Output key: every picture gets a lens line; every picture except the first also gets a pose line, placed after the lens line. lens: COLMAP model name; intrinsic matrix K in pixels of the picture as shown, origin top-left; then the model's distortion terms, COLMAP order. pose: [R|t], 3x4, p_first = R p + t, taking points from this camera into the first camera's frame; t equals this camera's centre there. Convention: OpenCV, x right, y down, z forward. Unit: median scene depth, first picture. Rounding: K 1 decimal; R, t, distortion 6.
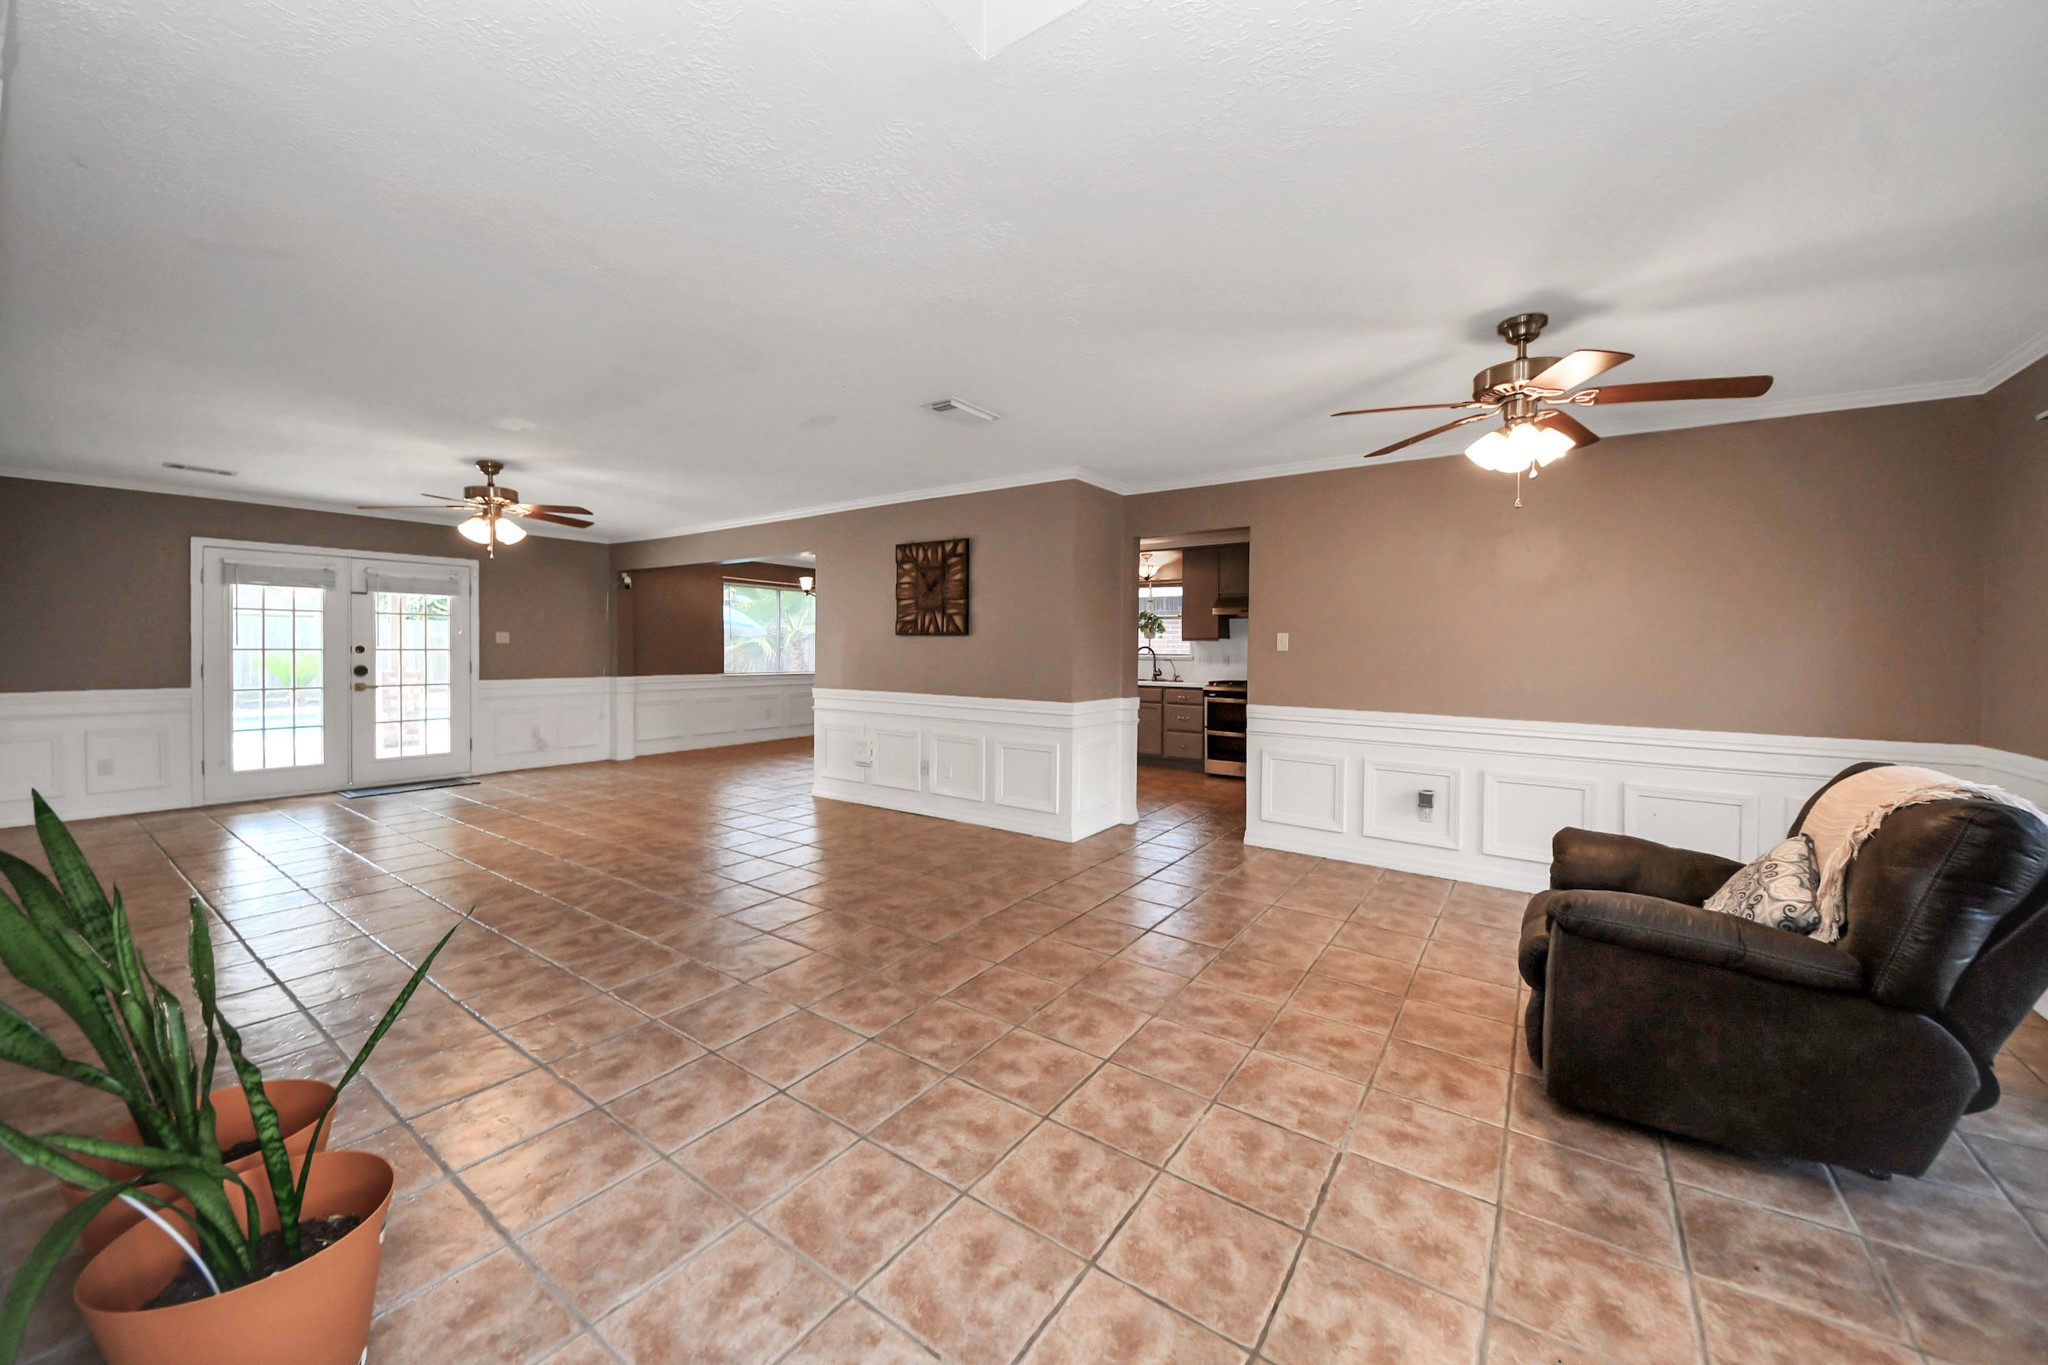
lens RADIAL K [[741.0, 0, 1035.9], [0, 741.0, 675.9], [0, 0, 1]] dist [0.016706, -0.012600]
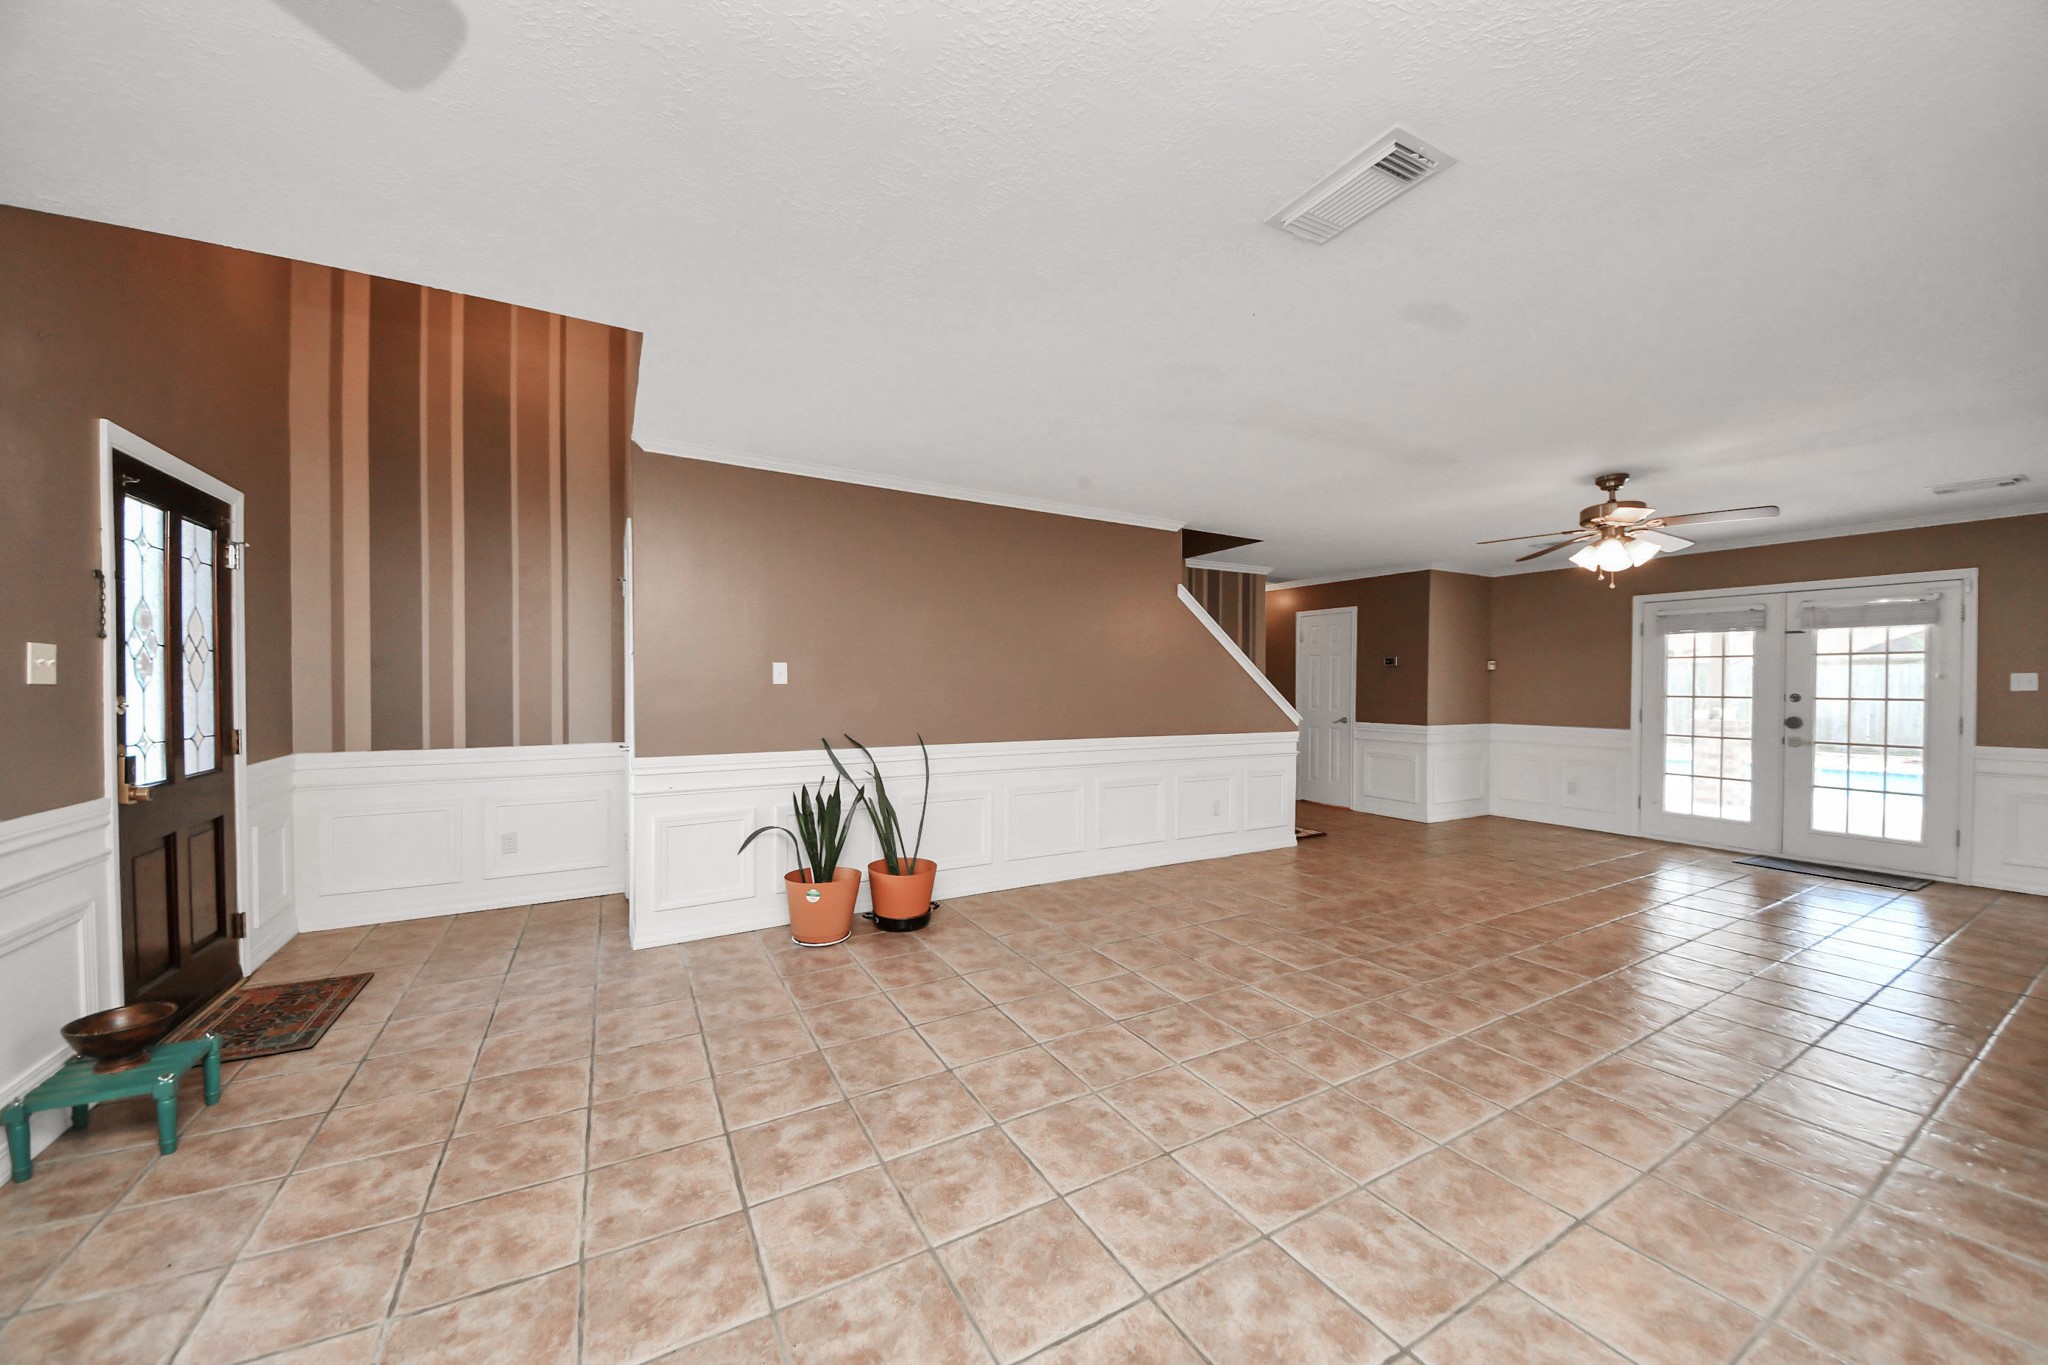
lens RADIAL K [[719.5, 0, 1001.7], [0, 719.5, 693.0], [0, 0, 1]] dist [0.031212, -0.023952]
pose [[-0.453346, -0.000817, -0.891334, 0.485974], [-0.045163, 0.998736, 0.022055, -0.037294], [0.890190, 0.050254, -0.452810, 1.159189]]
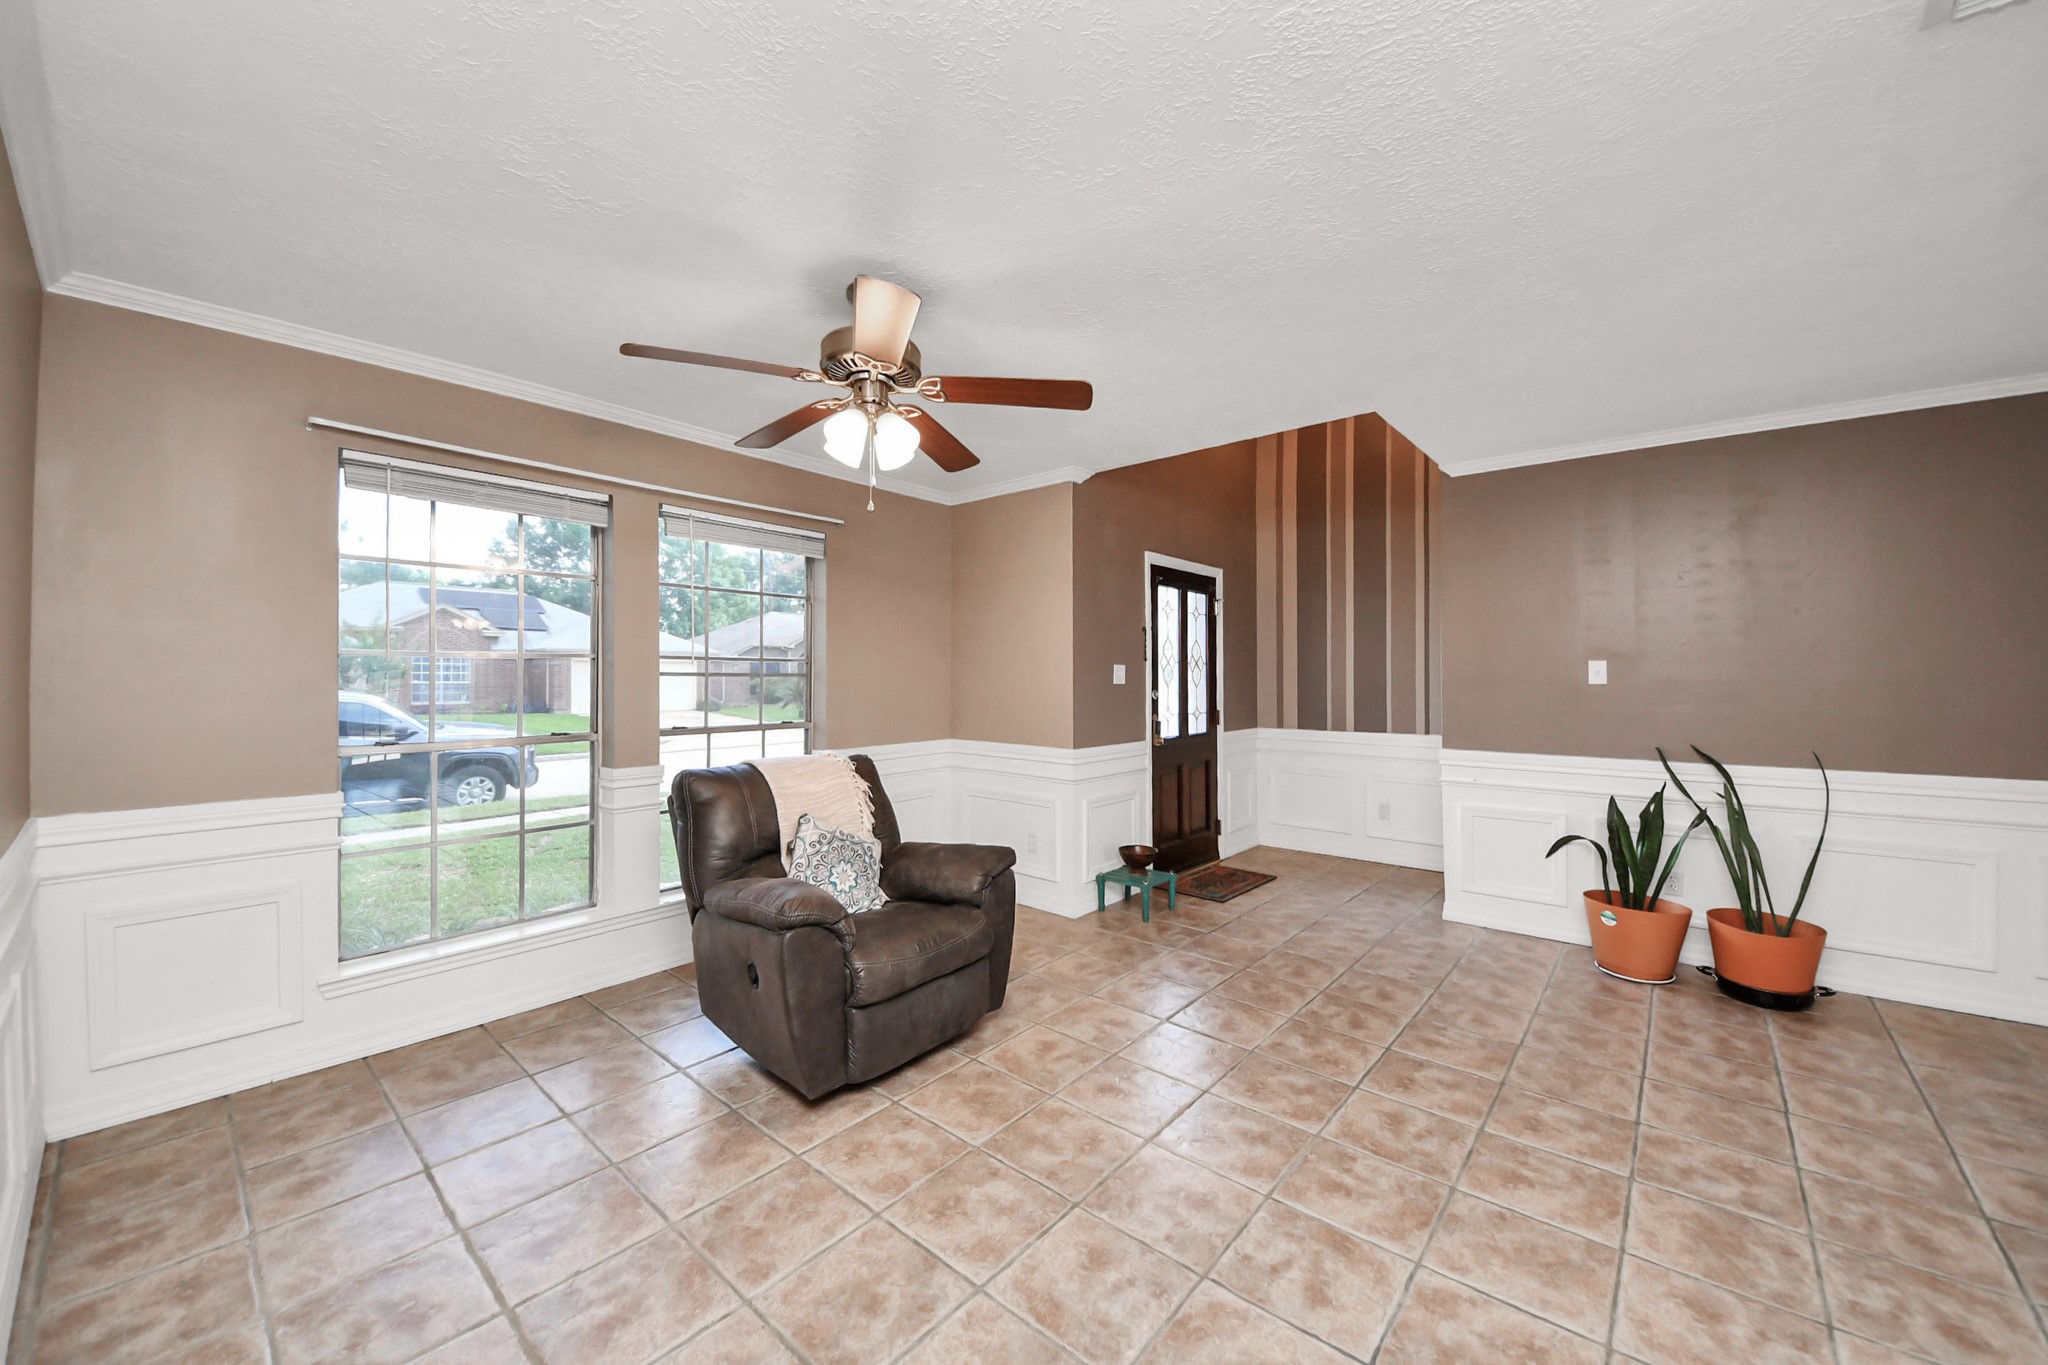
lens RADIAL K [[741.0, 0, 1035.9], [0, 741.0, 675.9], [0, 0, 1]] dist [0.016706, -0.012600]
pose [[-0.994582, -0.011878, 0.103275, 0.322971], [-0.007764, 0.999164, 0.040144, -0.062407], [-0.103666, 0.039125, -0.993842, 1.519729]]
